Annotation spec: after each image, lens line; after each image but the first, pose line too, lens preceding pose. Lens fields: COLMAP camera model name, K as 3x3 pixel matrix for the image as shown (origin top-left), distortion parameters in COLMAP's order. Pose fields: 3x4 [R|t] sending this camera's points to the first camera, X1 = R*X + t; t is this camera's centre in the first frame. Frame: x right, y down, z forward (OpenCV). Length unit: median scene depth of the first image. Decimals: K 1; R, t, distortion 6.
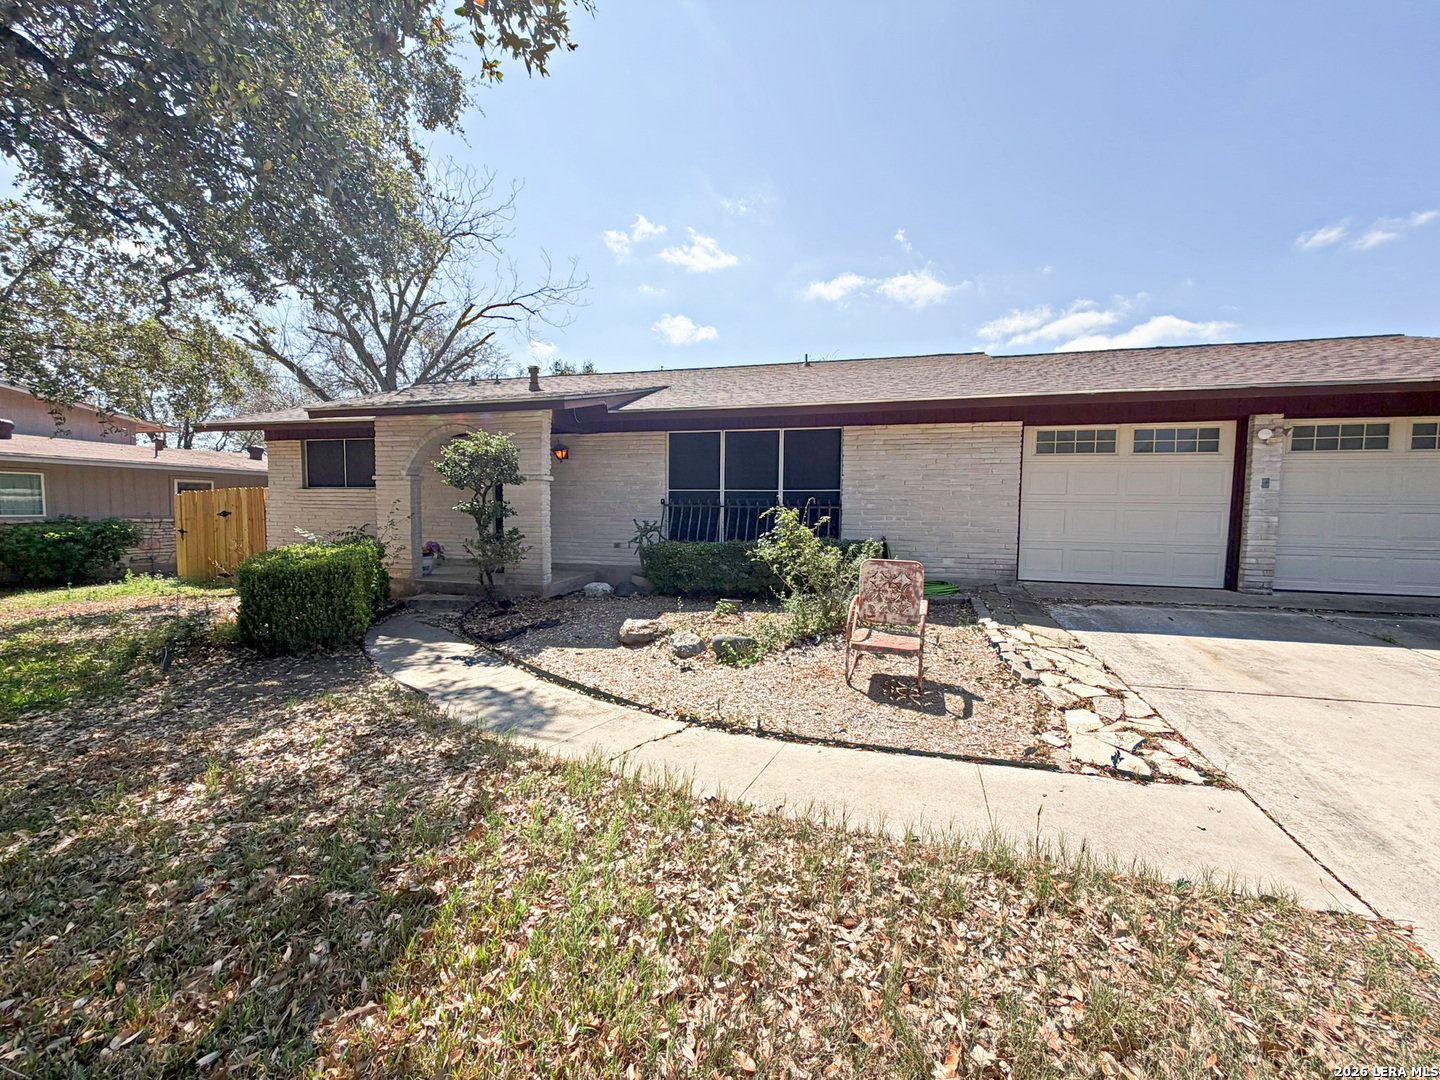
lens RADIAL K [[575.4, 0, 719.9], [0, 575.4, 543.0], [0, 0, 1]] dist [-0.004028, -0.000392]
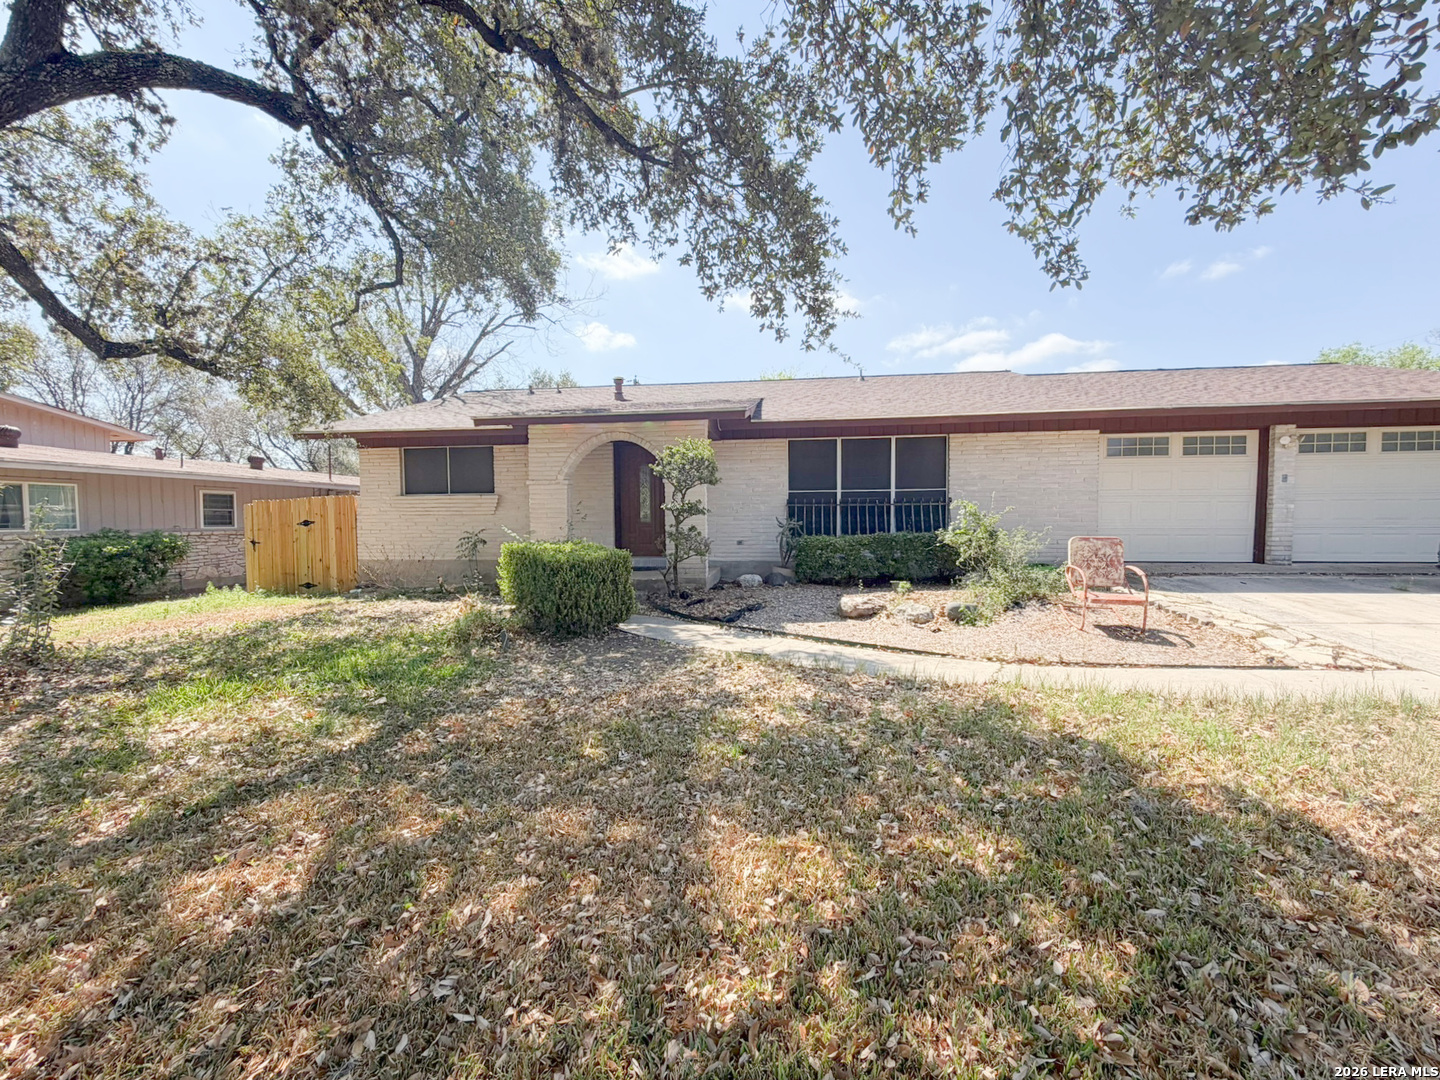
lens RADIAL K [[575.4, 0, 719.9], [0, 575.4, 543.0], [0, 0, 1]] dist [-0.004028, -0.000392]
pose [[0.992039, -0.023684, 0.123686, -0.449843], [0.025640, 0.999570, -0.014243, 0.025684], [-0.123295, 0.017301, 0.992219, -0.113940]]
